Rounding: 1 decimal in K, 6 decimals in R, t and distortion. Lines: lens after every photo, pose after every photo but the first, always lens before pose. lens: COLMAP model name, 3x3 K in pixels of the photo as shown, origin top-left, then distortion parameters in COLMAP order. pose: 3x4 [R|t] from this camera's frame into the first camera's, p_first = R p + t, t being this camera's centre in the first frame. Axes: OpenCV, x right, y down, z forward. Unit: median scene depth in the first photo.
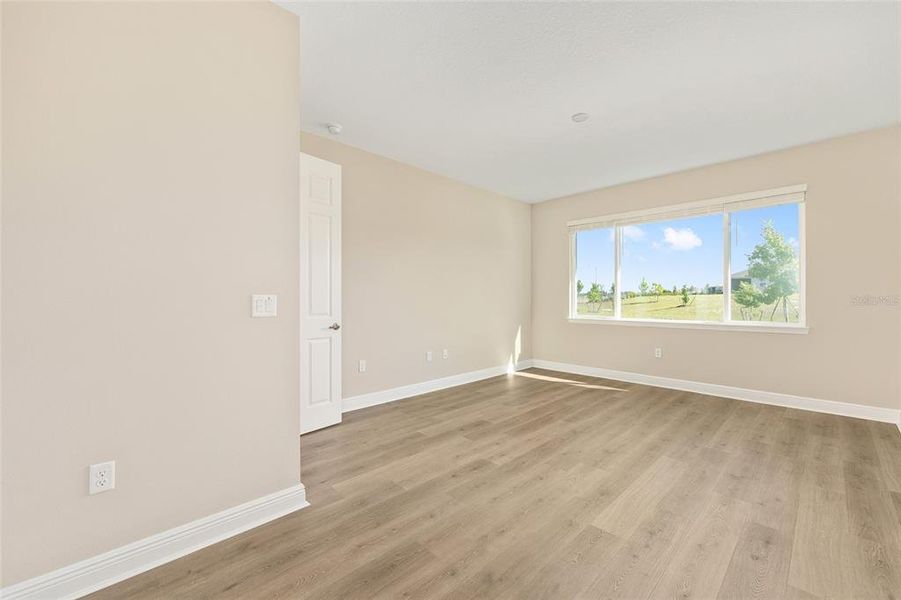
lens RADIAL K [[361.2, 0, 453.7], [0, 361.2, 296.7], [0, 0, 1]] dist [-0.003690, 0.001564]
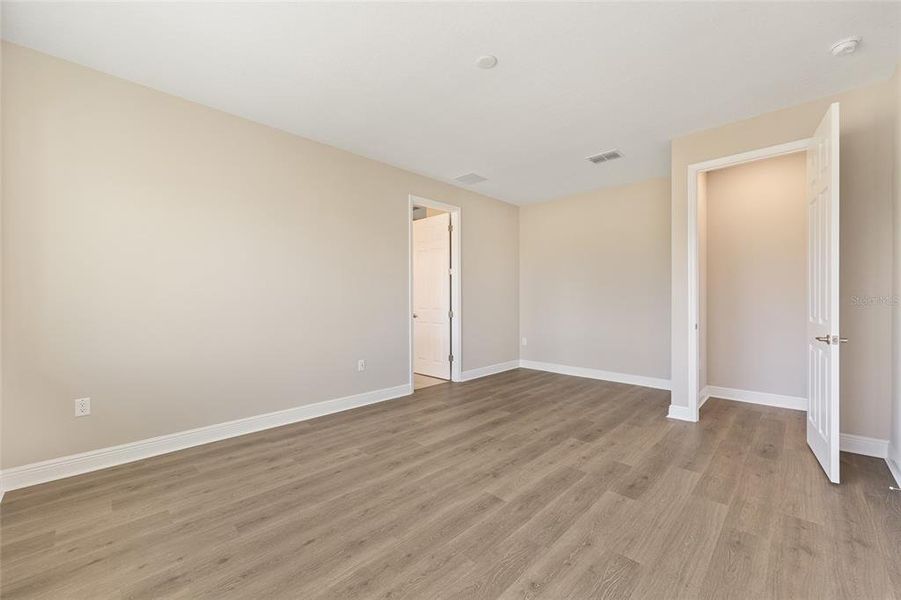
lens RADIAL K [[361.2, 0, 451.5], [0, 361.2, 298.5], [0, 0, 1]] dist [-0.003690, 0.001564]
pose [[-0.999711, 0.001217, -0.023989, 0.471934], [0.001315, 0.999991, -0.004038, 0.003361], [0.023984, -0.004069, -0.999704, 1.870827]]
